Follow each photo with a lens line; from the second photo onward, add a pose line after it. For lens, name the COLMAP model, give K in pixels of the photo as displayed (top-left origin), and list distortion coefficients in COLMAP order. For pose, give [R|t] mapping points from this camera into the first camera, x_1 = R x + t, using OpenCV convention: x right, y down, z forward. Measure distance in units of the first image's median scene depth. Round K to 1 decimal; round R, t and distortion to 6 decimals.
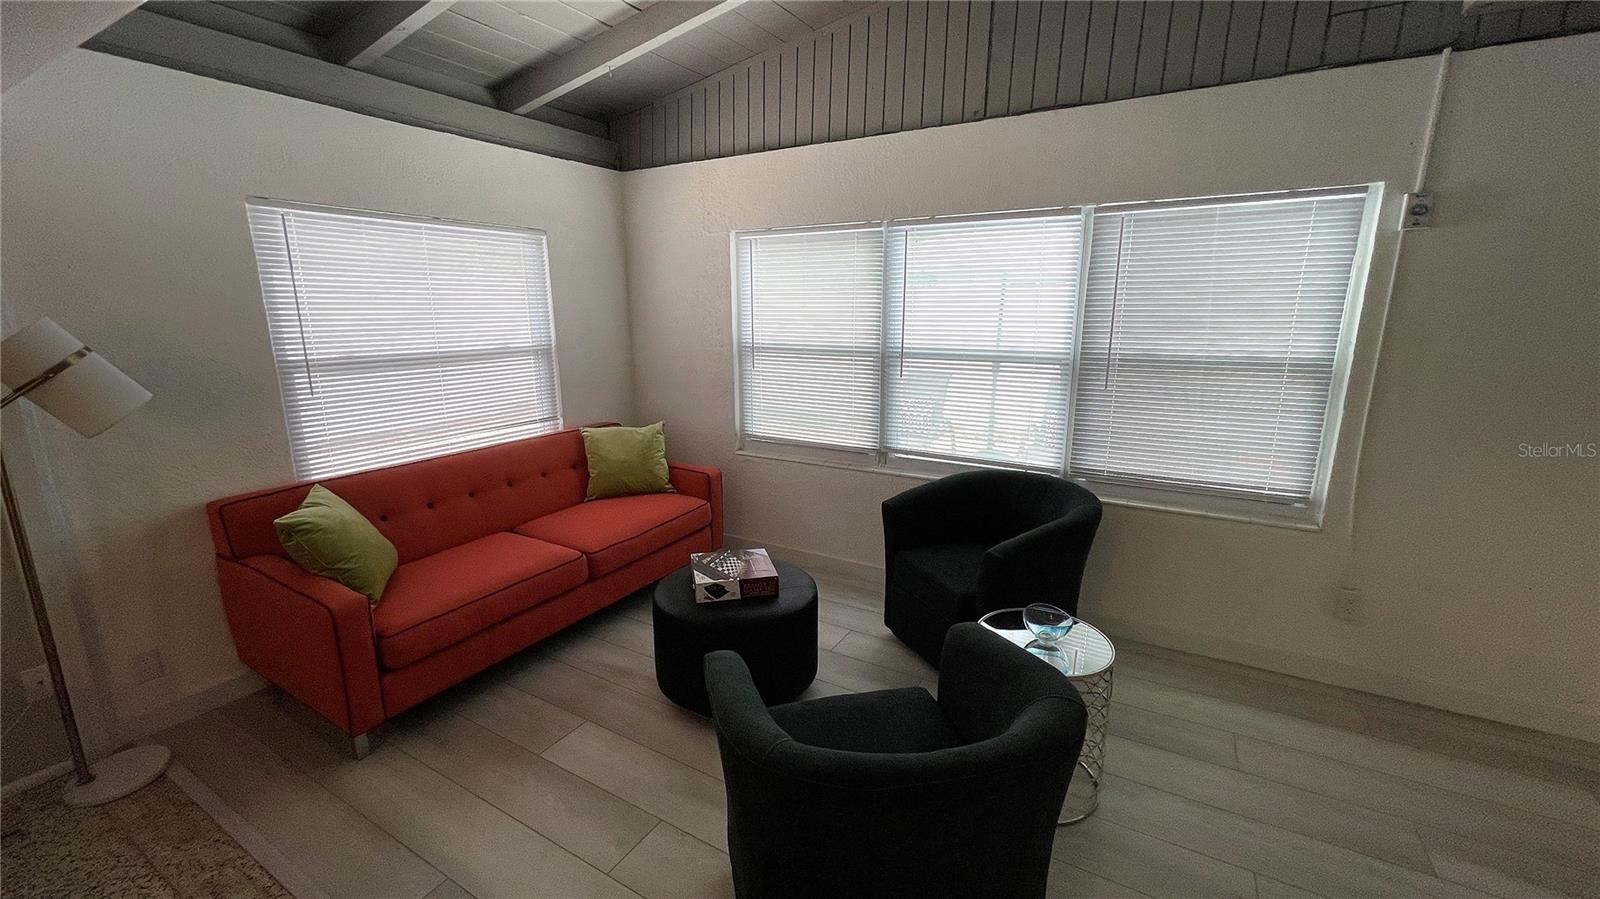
lens RADIAL K [[644.4, 0, 789.6], [0, 644.4, 451.7], [0, 0, 1]] dist [-0.005312, -0.000364]
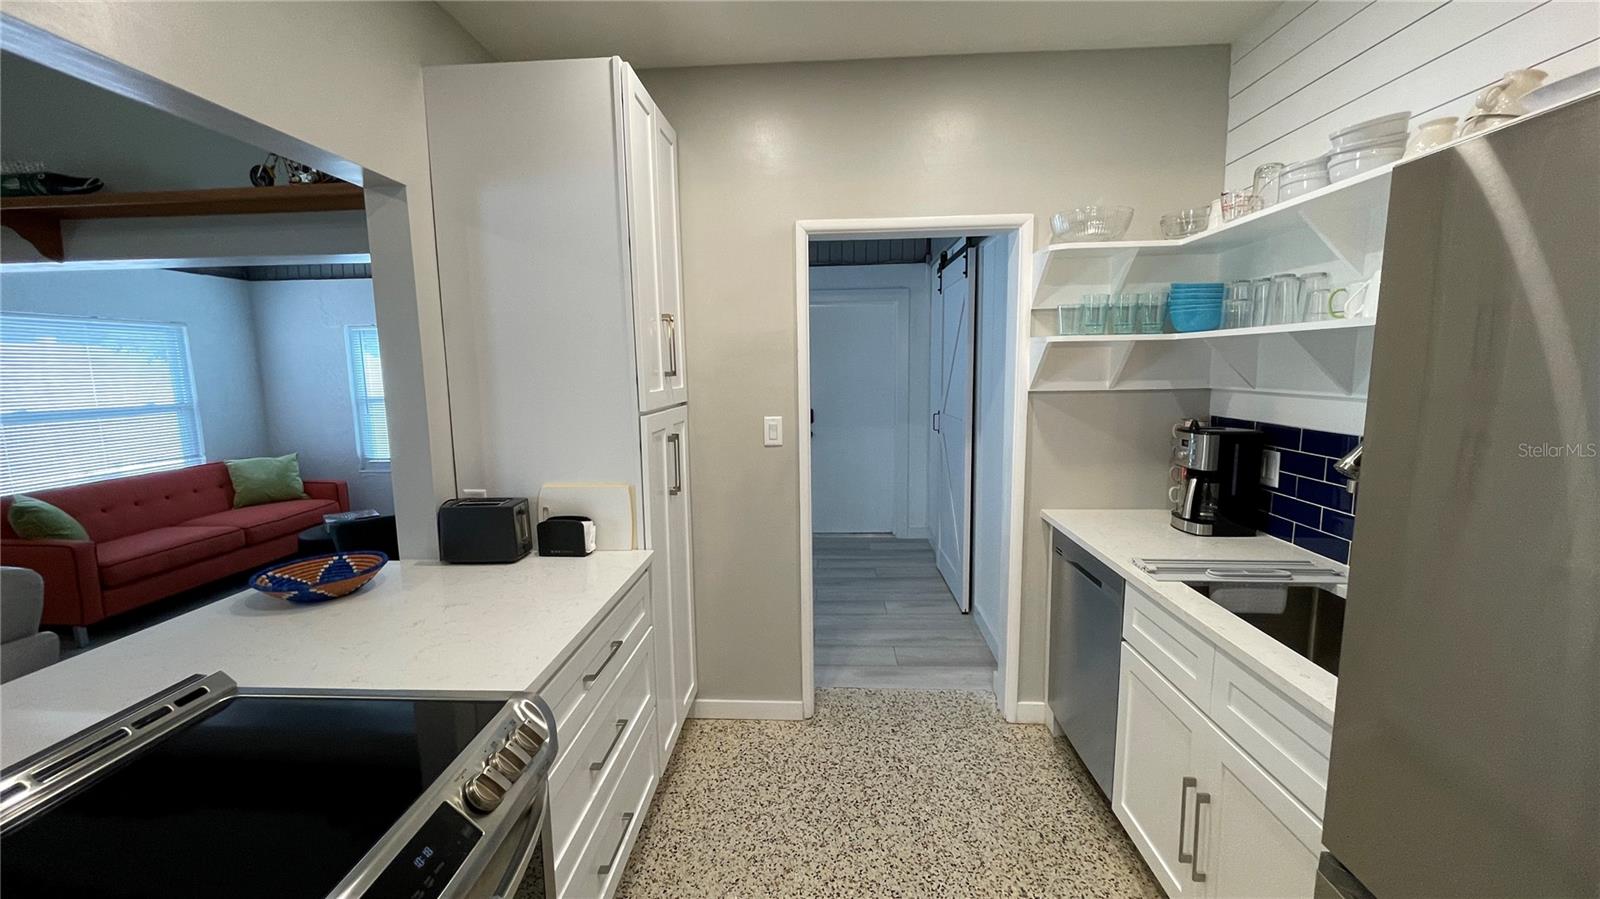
lens RADIAL K [[644.4, 0, 803.2], [0, 644.4, 451.5], [0, 0, 1]] dist [-0.005312, -0.000364]
pose [[0.880086, -0.070051, 0.469618, 0.140697], [0.115115, 0.991029, -0.067904, 0.196765], [-0.460648, 0.113821, 0.880254, -0.869025]]
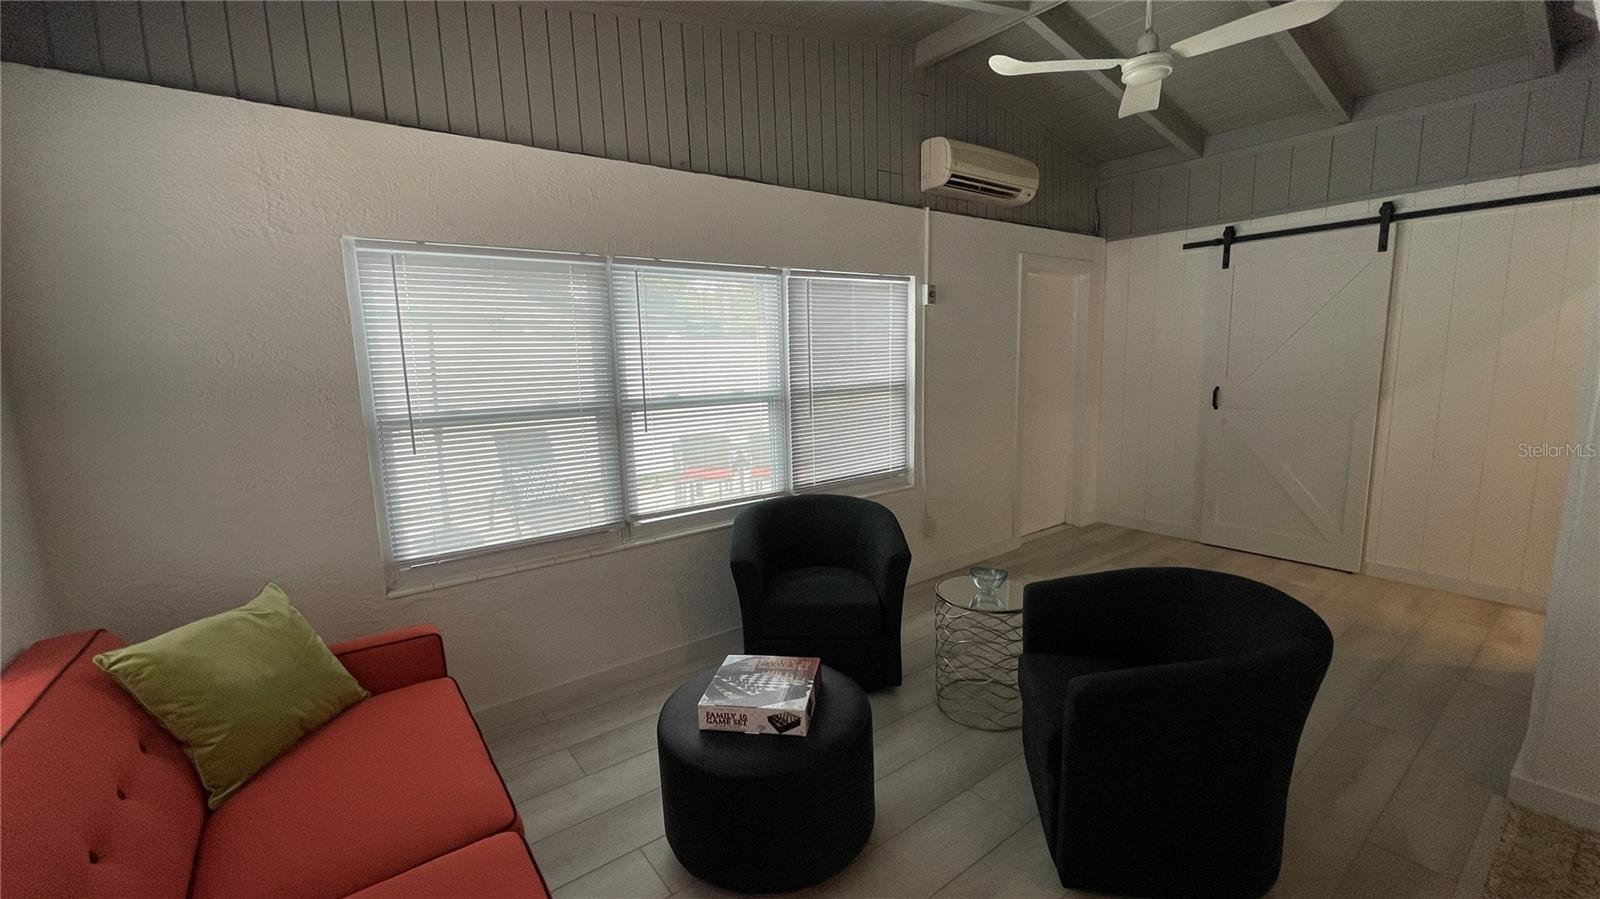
lens RADIAL K [[644.4, 0, 806.3], [0, 644.4, 449.9], [0, 0, 1]] dist [-0.005312, -0.000364]
pose [[0.374465, -0.141950, 0.916311, -0.540776], [0.228261, 0.971913, 0.057281, -0.089698], [-0.898706, 0.187709, 0.396349, 0.441596]]
